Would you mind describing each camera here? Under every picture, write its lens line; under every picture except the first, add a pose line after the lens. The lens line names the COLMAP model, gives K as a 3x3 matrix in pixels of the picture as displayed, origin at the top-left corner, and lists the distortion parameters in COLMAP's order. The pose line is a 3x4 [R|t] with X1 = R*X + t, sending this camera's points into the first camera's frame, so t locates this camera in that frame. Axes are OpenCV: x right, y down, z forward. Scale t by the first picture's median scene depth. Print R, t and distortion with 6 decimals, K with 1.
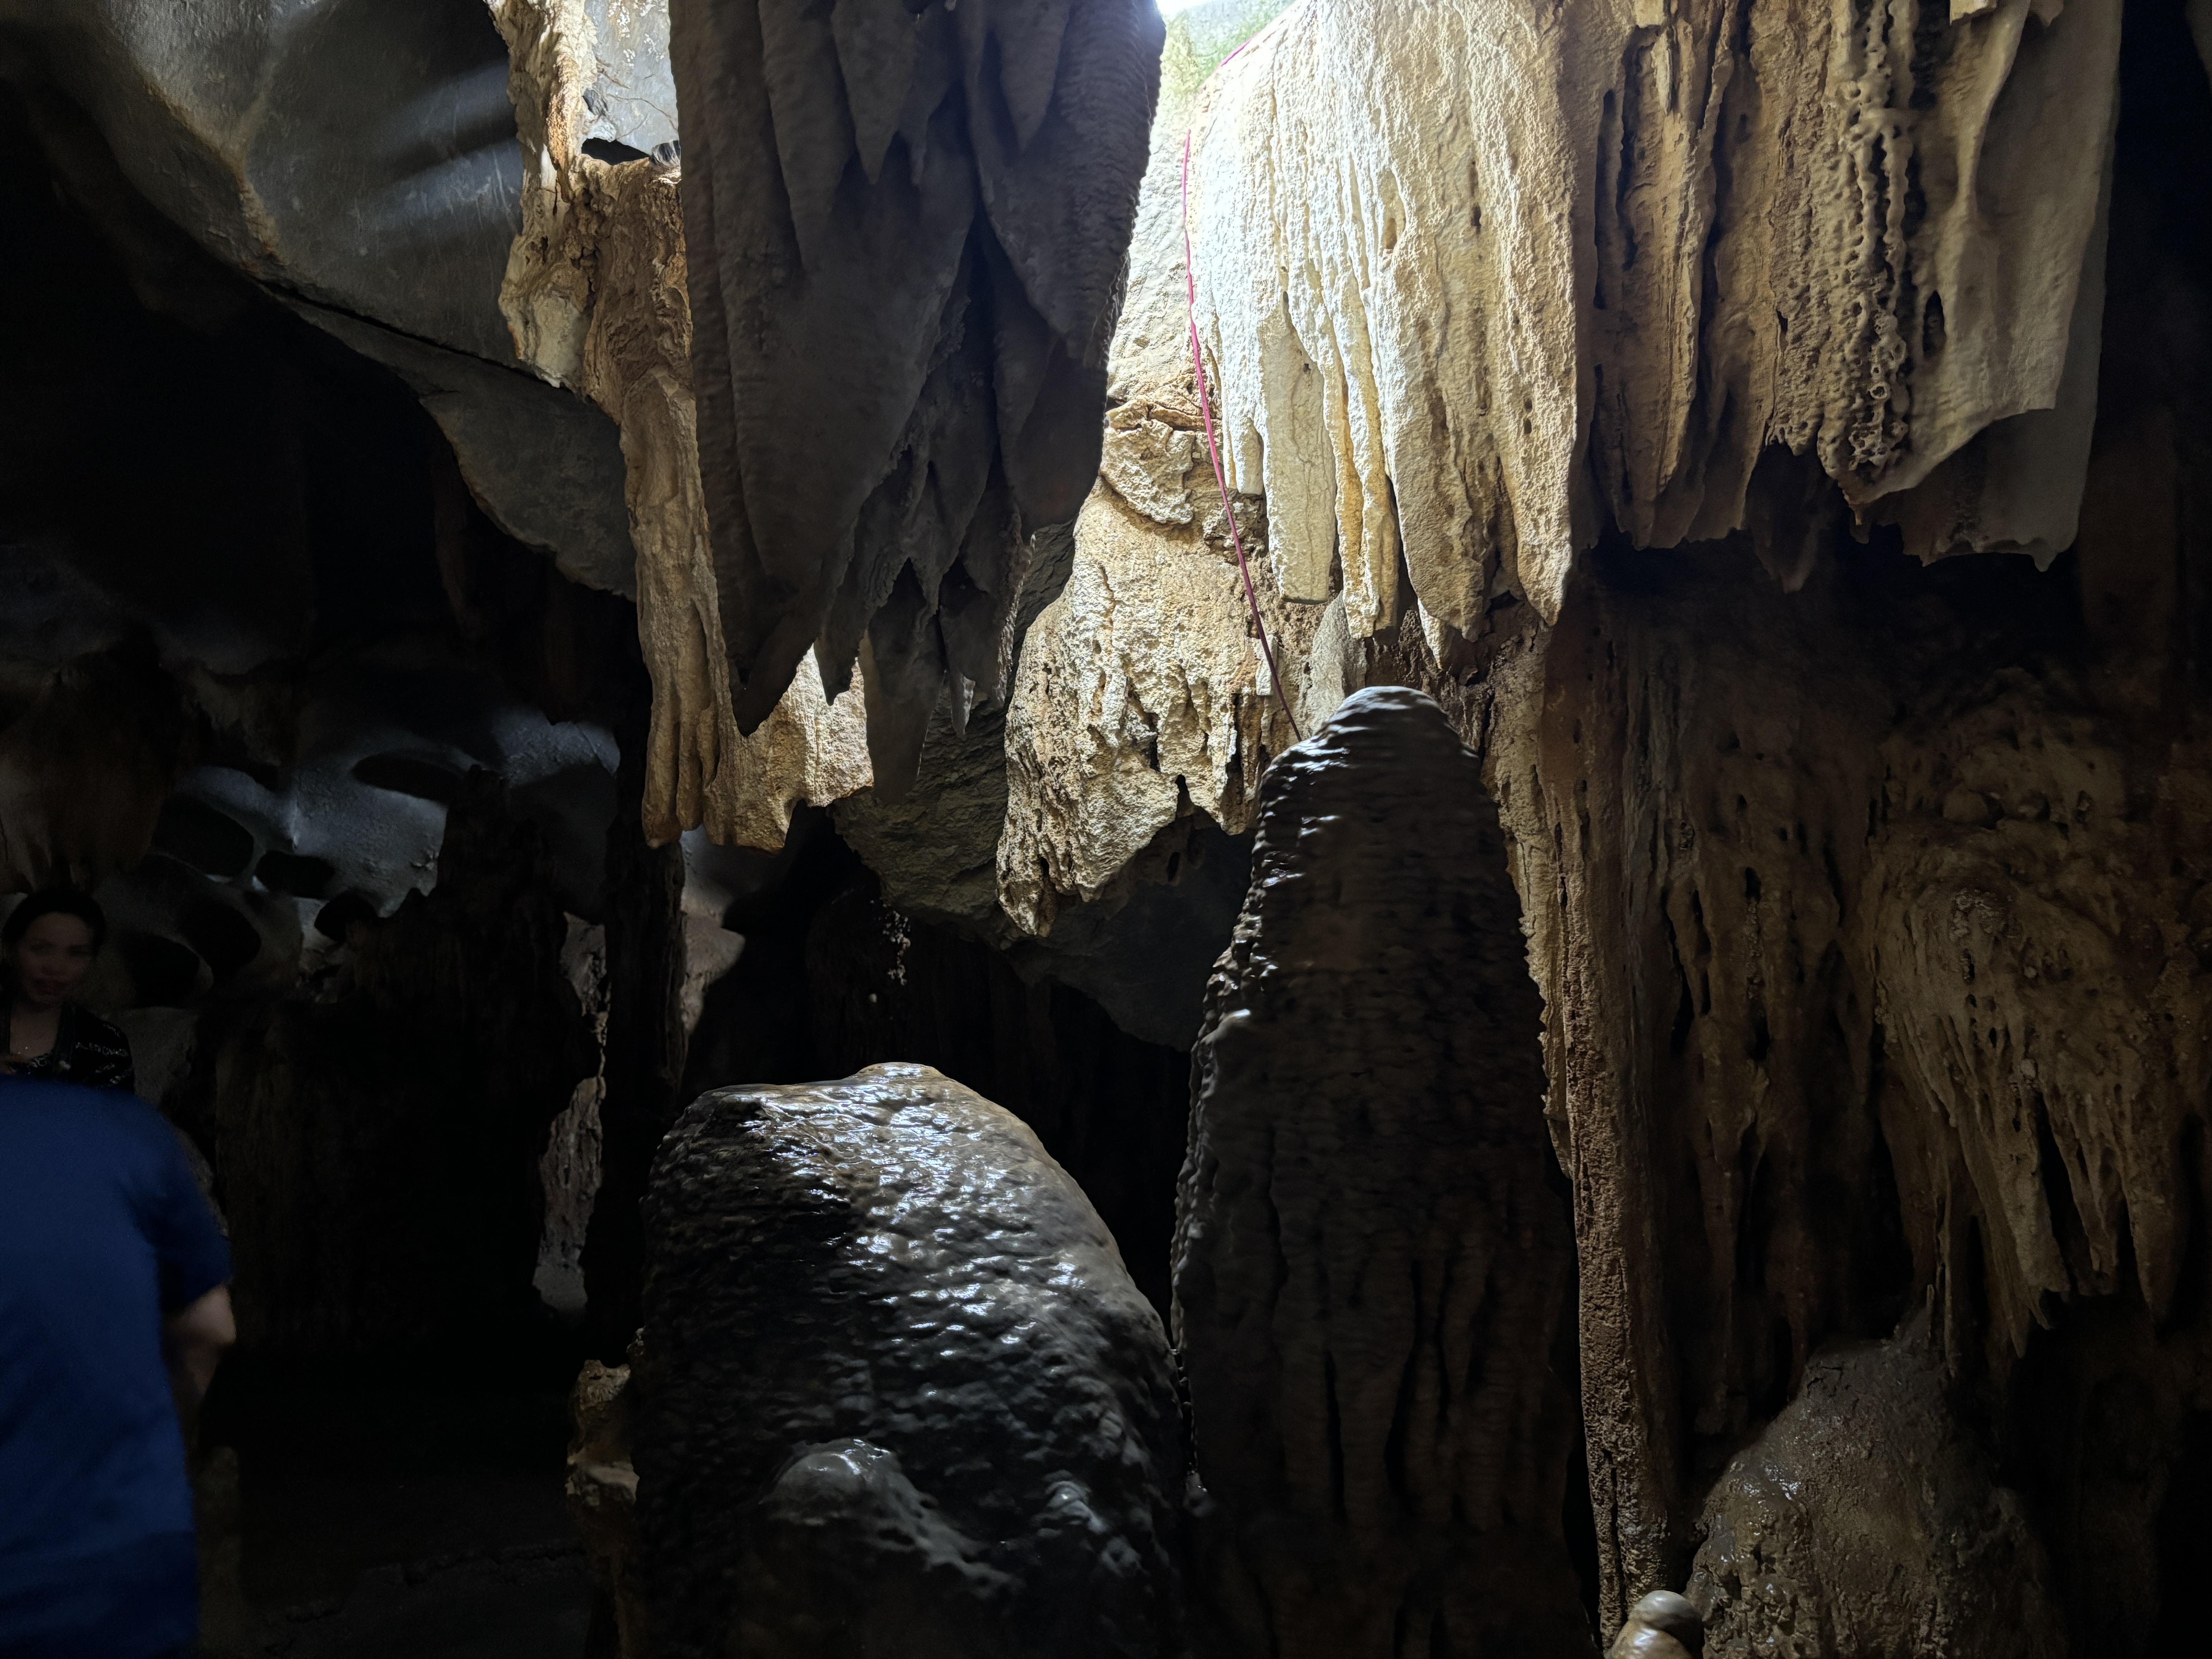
lens RADIAL K [[1657.0, 0, 1106.0], [0, 1657.0, 829.5], [0, 0, 1]] dist [0.006071, -0.025185]
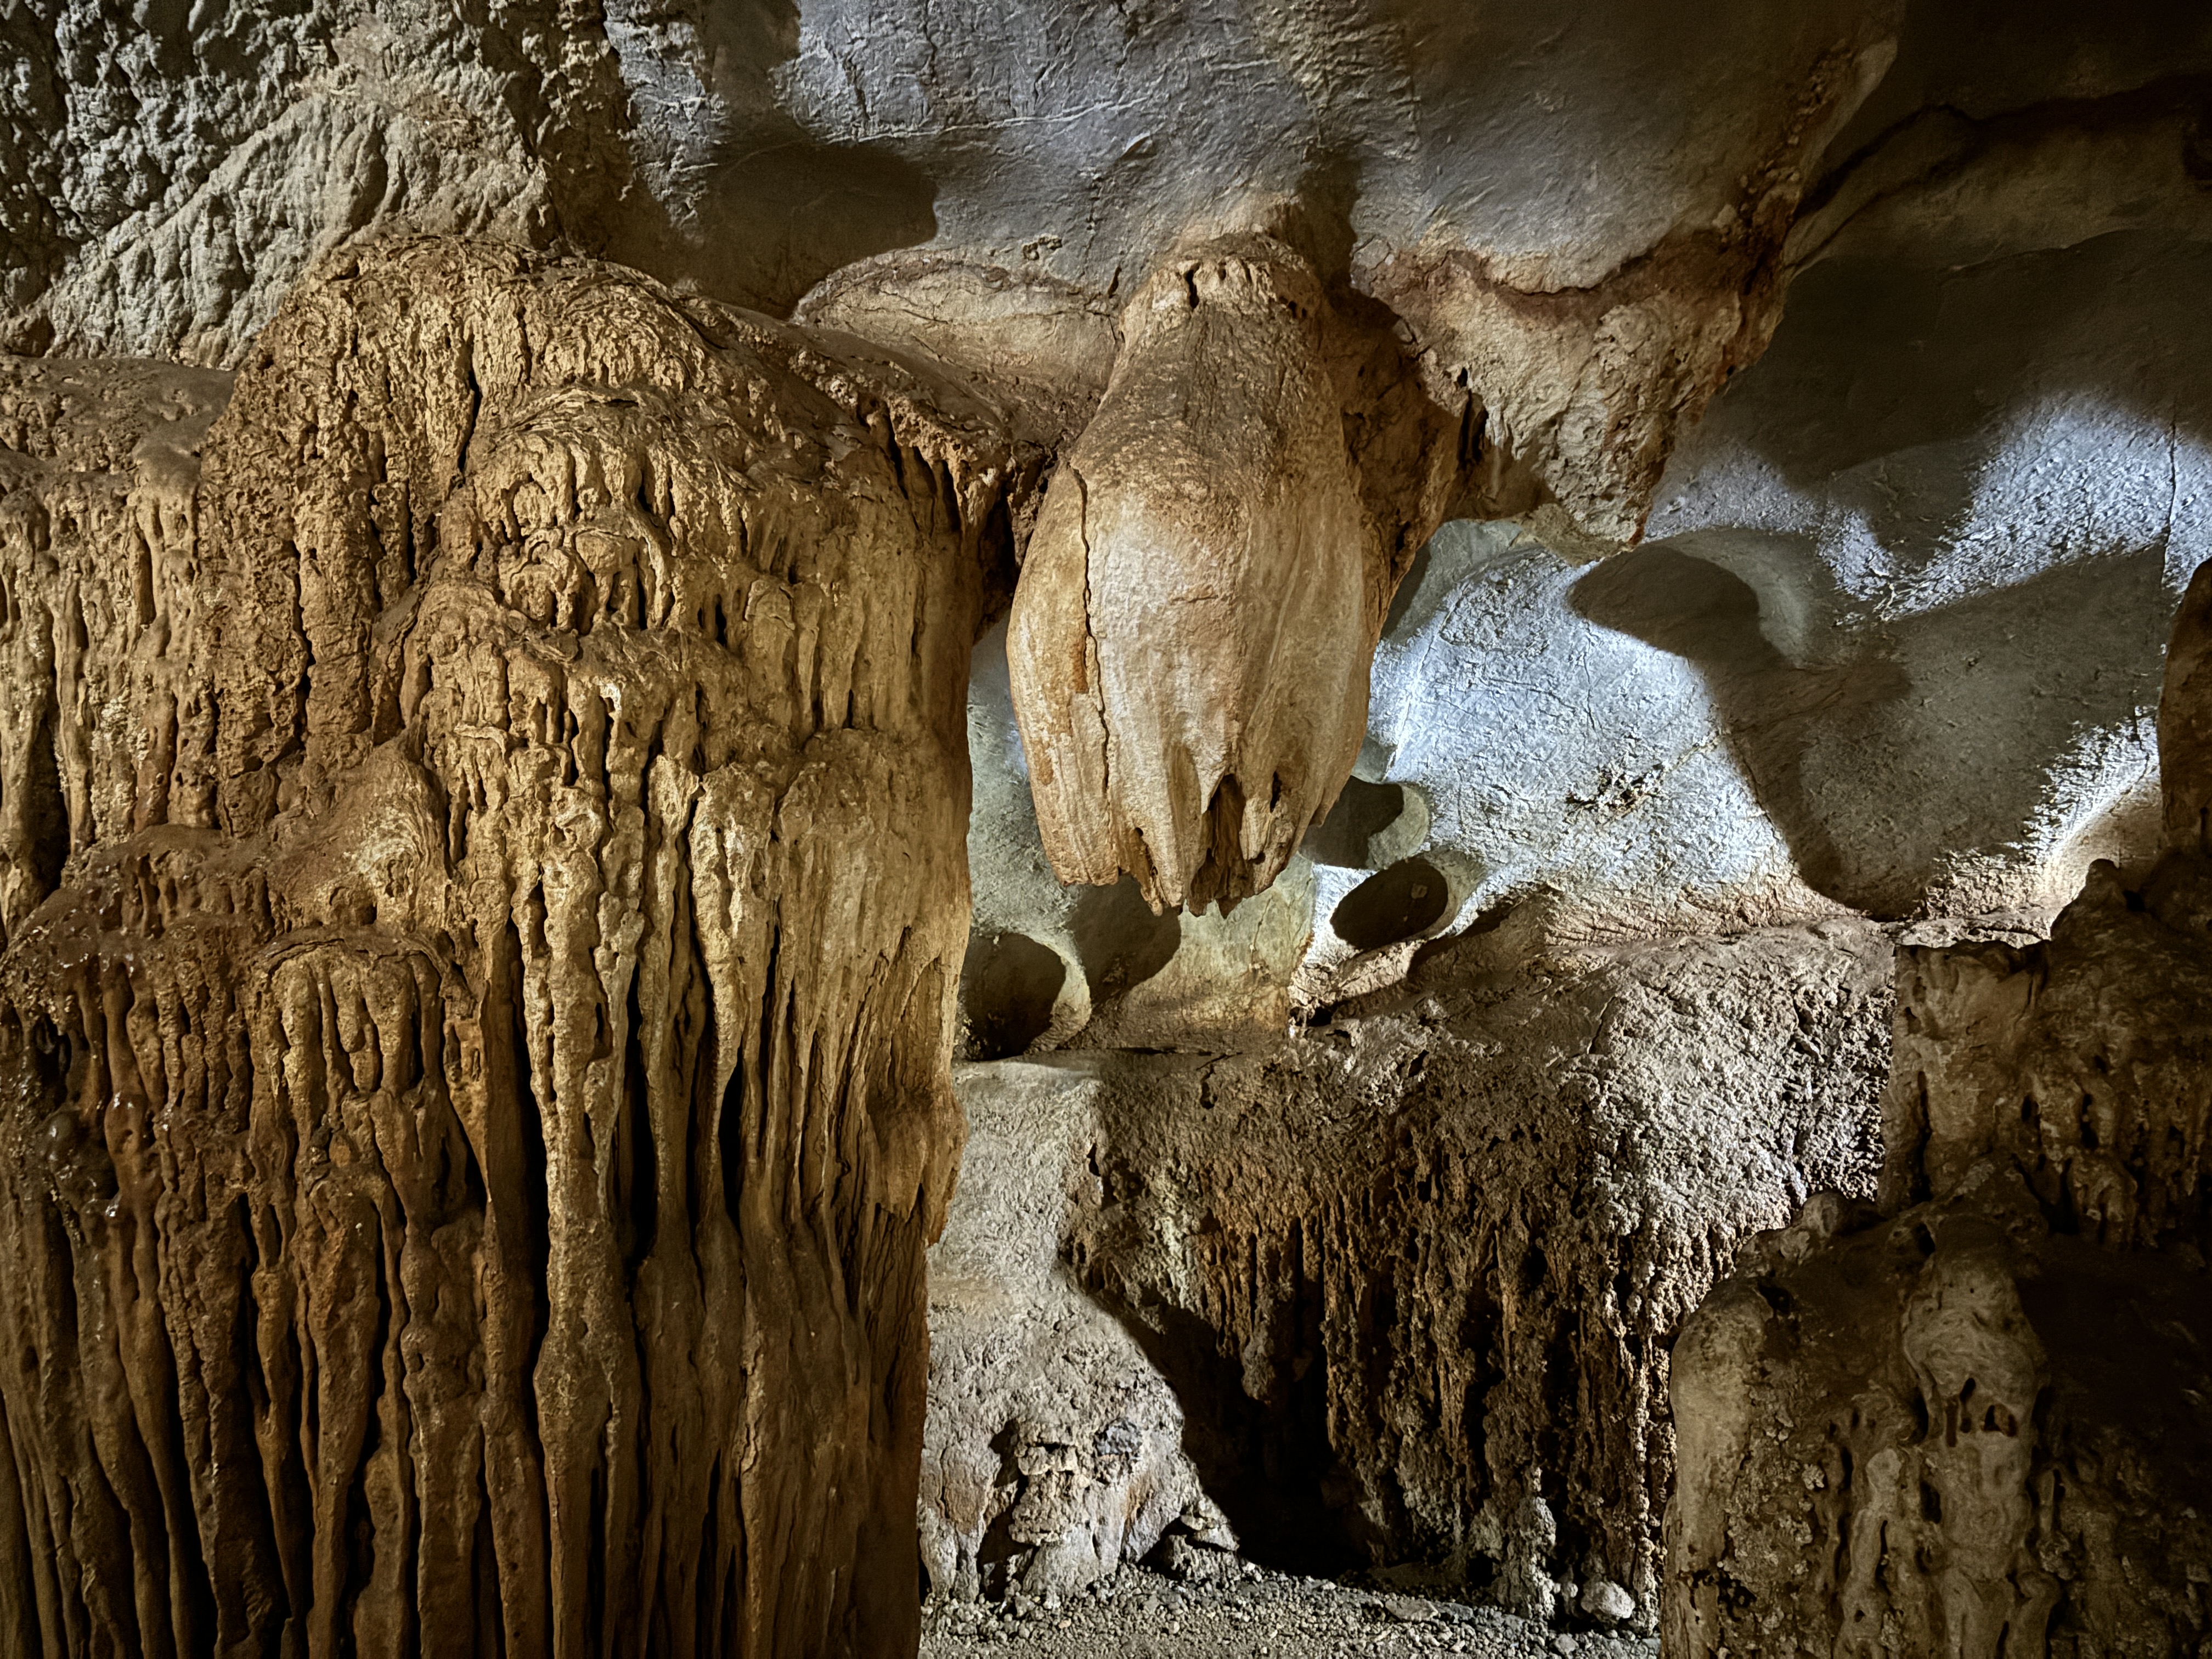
lens RADIAL K [[1668.8, 0, 1106.0], [0, 1668.8, 829.5], [0, 0, 1]] dist [-0.012539, -0.000087]
pose [[0.977703, -0.019697, -0.209065, -0.671634], [0.026942, 0.999129, 0.031863, 0.017580], [0.208255, -0.036785, 0.977383, 0.737906]]
